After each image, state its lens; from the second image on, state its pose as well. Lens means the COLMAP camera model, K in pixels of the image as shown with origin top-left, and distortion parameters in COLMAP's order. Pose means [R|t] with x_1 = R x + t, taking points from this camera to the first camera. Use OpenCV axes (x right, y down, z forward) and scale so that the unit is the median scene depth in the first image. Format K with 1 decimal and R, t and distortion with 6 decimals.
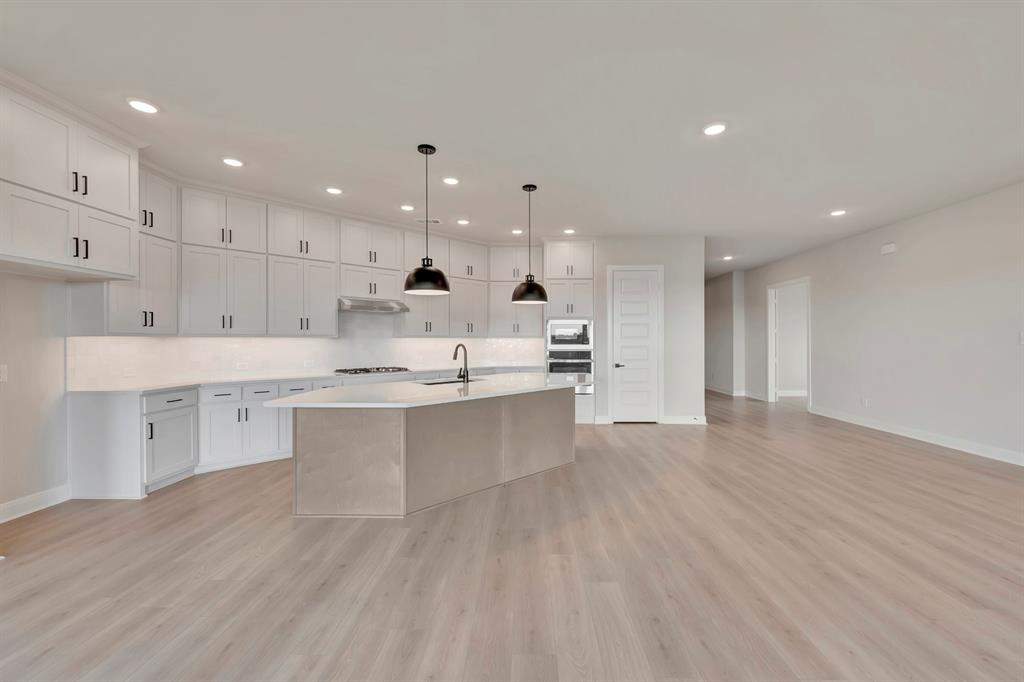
lens RADIAL K [[419.5, 0, 516.6], [0, 419.5, 340.7], [0, 0, 1]] dist [-0.000130, -0.000509]
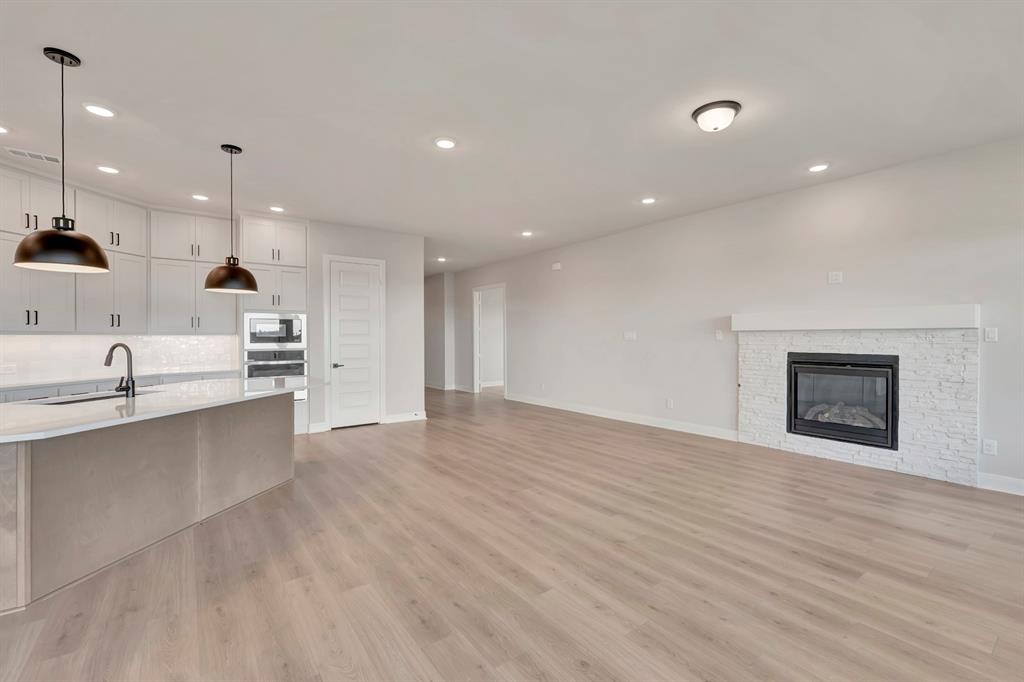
lens RADIAL K [[449.1, 0, 527.5], [0, 449.1, 337.7], [0, 0, 1]] dist [0.002242, -0.001556]
pose [[0.779378, -0.002289, 0.626550, -0.071223], [0.002725, 0.999996, 0.000263, -0.000459], [-0.626548, 0.001502, 0.779381, -0.030746]]
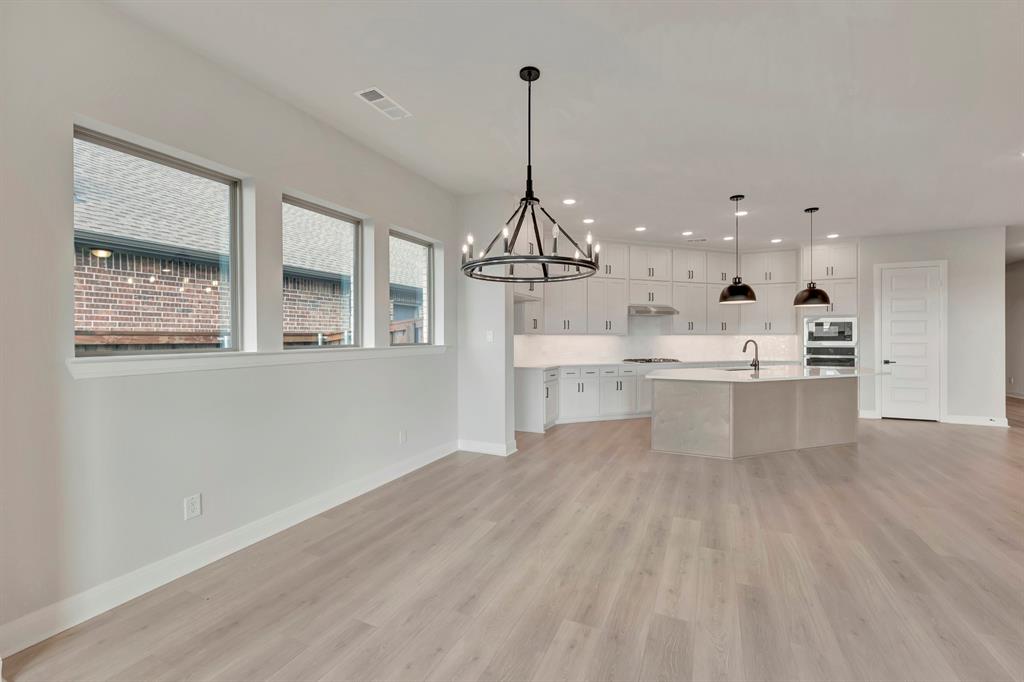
lens RADIAL K [[419.5, 0, 514.6], [0, 419.5, 339.0], [0, 0, 1]] dist [-0.000130, -0.000509]
pose [[0.915535, 0.001042, -0.402238, -0.276967], [-0.000180, 0.999998, 0.002180, 0.002365], [0.402239, -0.001923, 0.915533, -0.461508]]
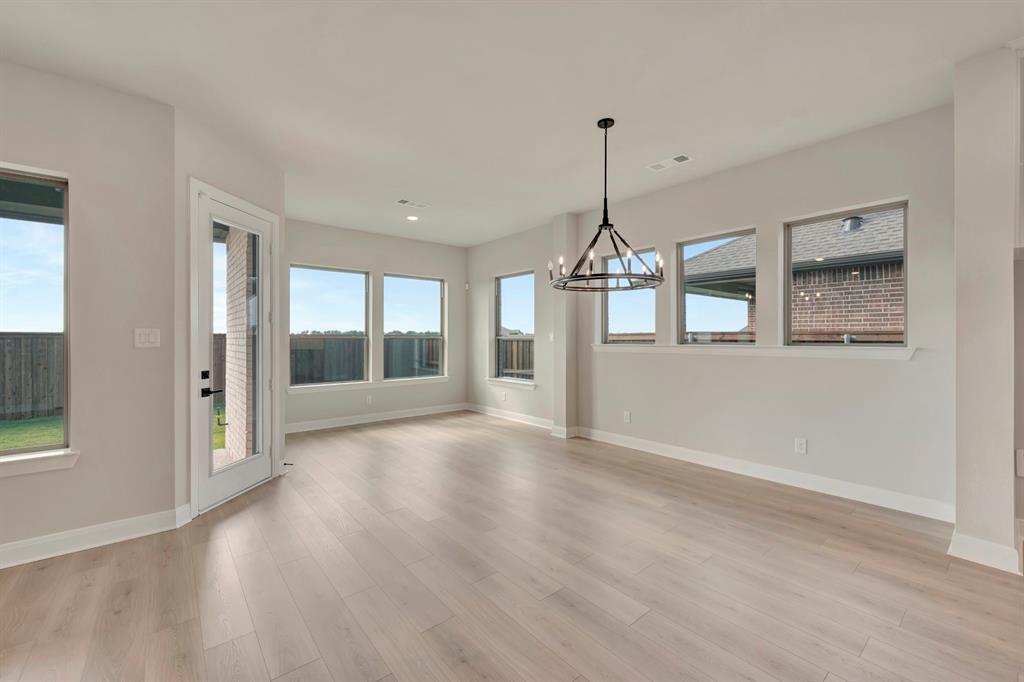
lens RADIAL K [[419.5, 0, 521.3], [0, 419.5, 336.5], [0, 0, 1]] dist [-0.000130, -0.000509]
pose [[-0.749199, 0.002426, -0.662341, 0.111866], [0.001599, 0.999997, 0.001854, -0.000990], [0.662343, 0.000330, -0.749201, 0.576999]]
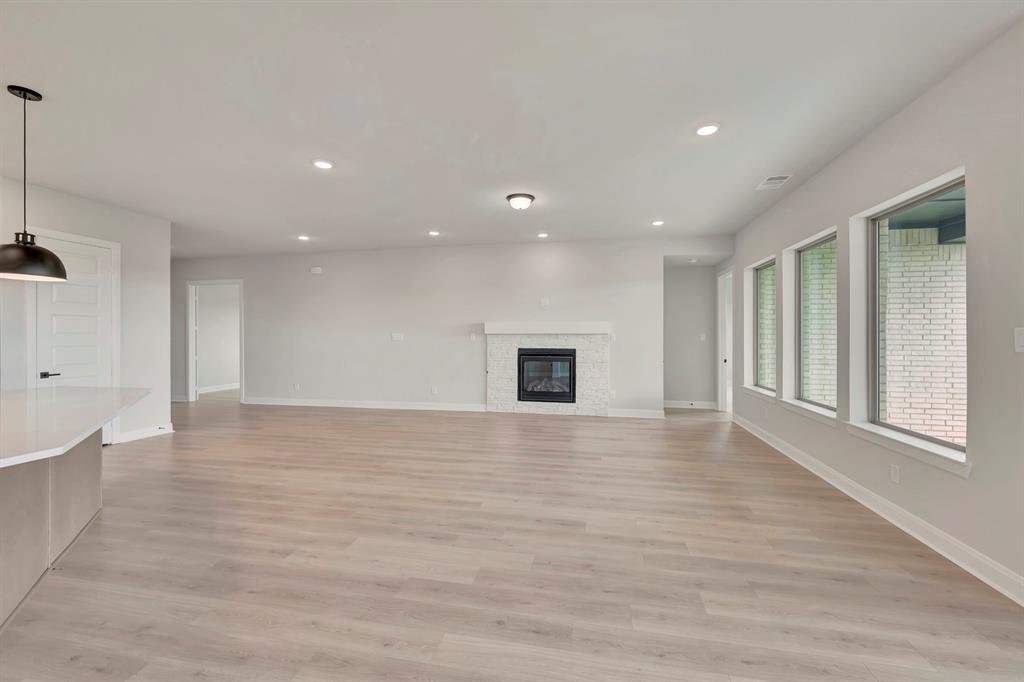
lens RADIAL K [[419.5, 0, 519.6], [0, 419.5, 336.8], [0, 0, 1]] dist [-0.000130, -0.000509]
pose [[0.167261, 0.002226, 0.985910, -0.480314], [-0.000133, 0.999997, -0.002235, -0.002385], [-0.985913, 0.000242, 0.167261, 0.182869]]
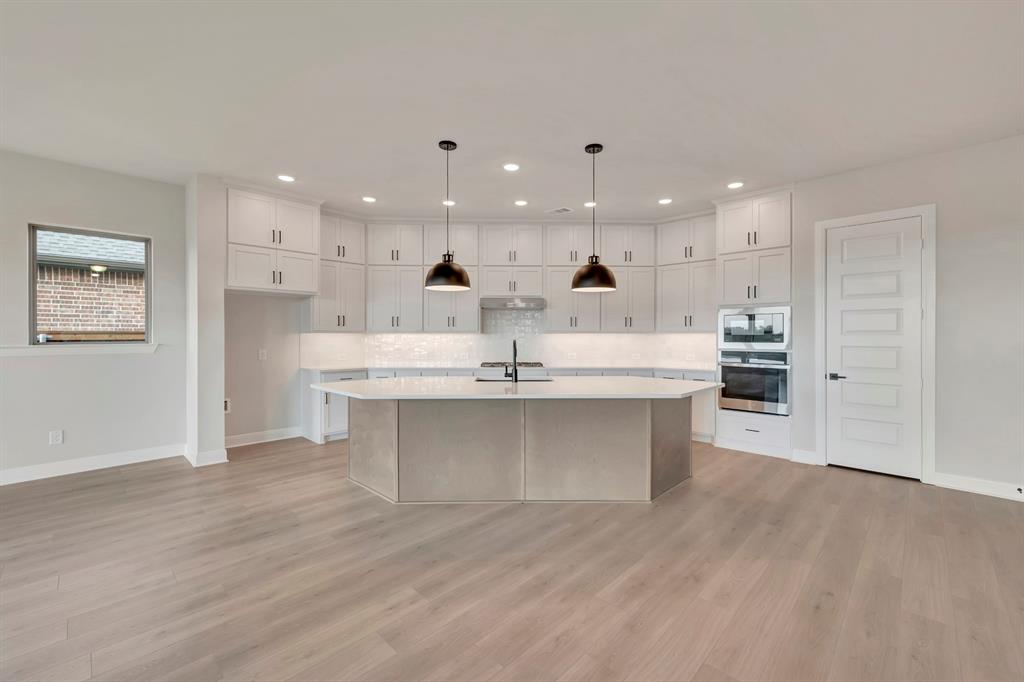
lens RADIAL K [[419.5, 0, 517.6], [0, 419.5, 337.2], [0, 0, 1]] dist [-0.000130, -0.000509]
pose [[0.736794, 0.004339, -0.676103, 0.495653], [-0.002595, 0.999990, 0.003589, -0.002012], [0.676112, -0.000890, 0.736798, 0.316889]]
